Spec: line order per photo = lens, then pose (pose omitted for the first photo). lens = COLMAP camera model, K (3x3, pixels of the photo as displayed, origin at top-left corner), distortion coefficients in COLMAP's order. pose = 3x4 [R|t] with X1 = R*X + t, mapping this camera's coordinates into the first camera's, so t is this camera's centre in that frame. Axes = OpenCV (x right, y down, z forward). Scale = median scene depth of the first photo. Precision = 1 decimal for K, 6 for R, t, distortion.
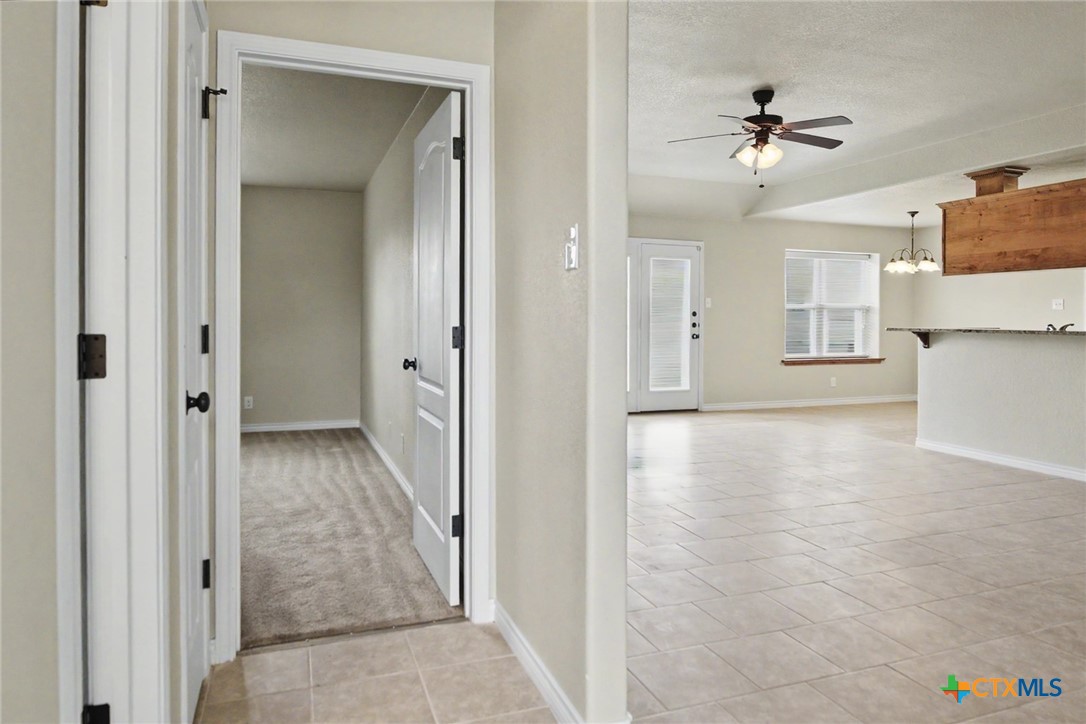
lens RADIAL K [[704.5, 0, 544.4], [0, 704.5, 315.2], [0, 0, 1]] dist [-0.006350, -0.004341]
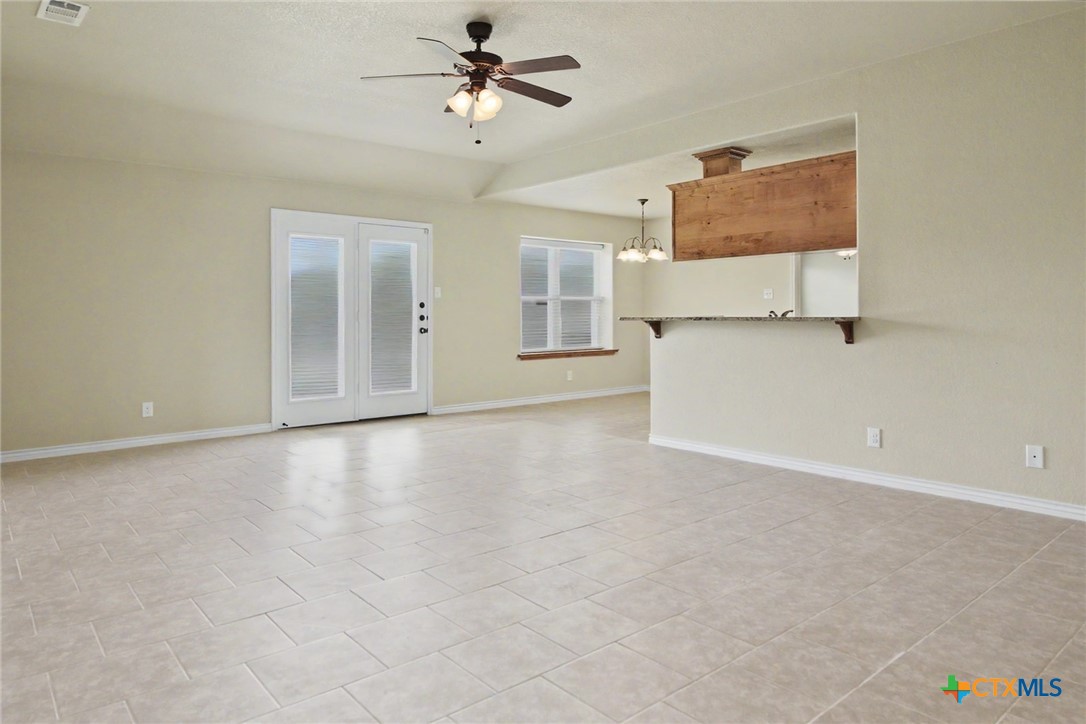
lens RADIAL K [[699.4, 0, 543.2], [0, 699.4, 312.4], [0, 0, 1]] dist [-0.005980, -0.002704]
pose [[0.941203, -0.009142, 0.337719, 0.087060], [0.008713, 0.999958, 0.002786, 0.008950], [-0.337731, 0.000320, 0.941243, 0.180064]]
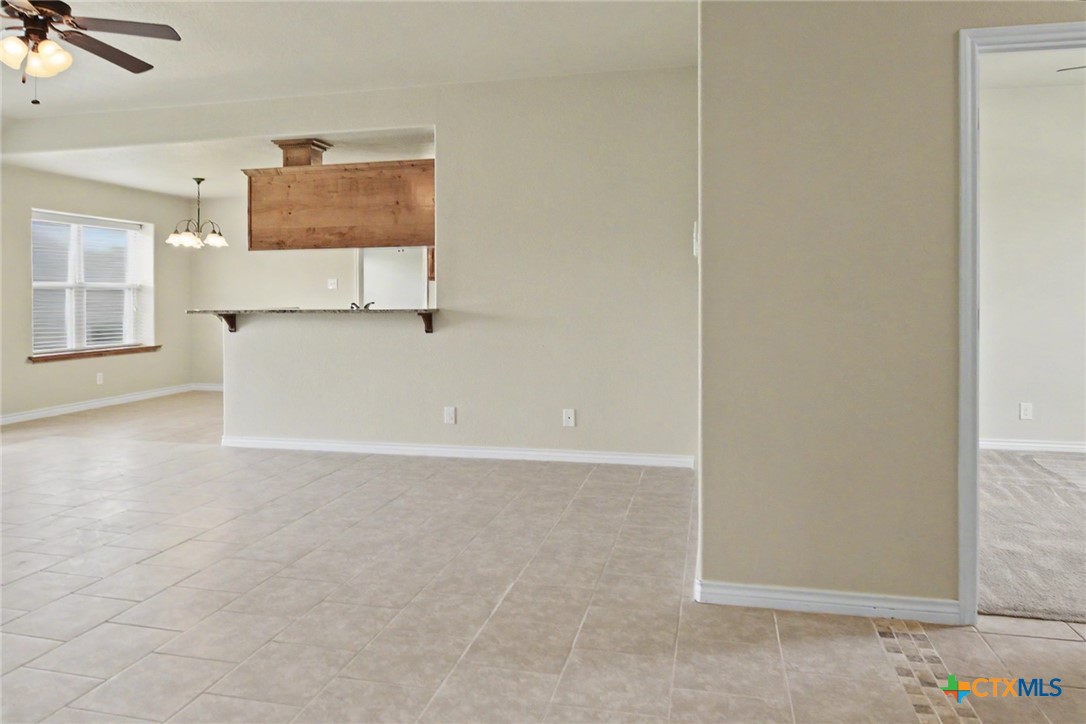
lens RADIAL K [[729.9, 0, 542.2], [0, 729.9, 297.5], [0, 0, 1]] dist [-0.005492, -0.003433]
pose [[0.557433, -0.009106, 0.830172, 0.002372], [0.007474, 0.999954, 0.005950, 0.001077], [-0.830189, 0.002888, 0.557475, 0.179775]]
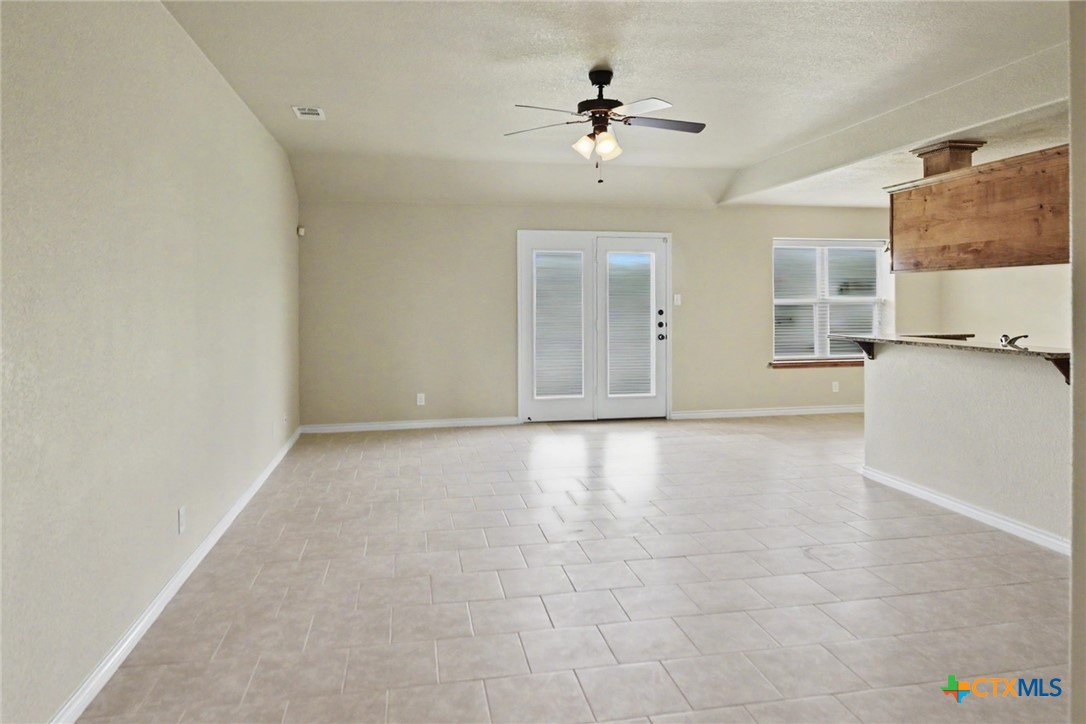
lens RADIAL K [[708.0, 0, 543.5], [0, 708.0, 299.6], [0, 0, 1]] dist [-0.004660, -0.000407]
pose [[0.985951, -0.009817, -0.166746, 0.315014], [0.010580, 0.999937, 0.003687, -0.033901], [0.166699, -0.005399, 0.985993, 0.105040]]
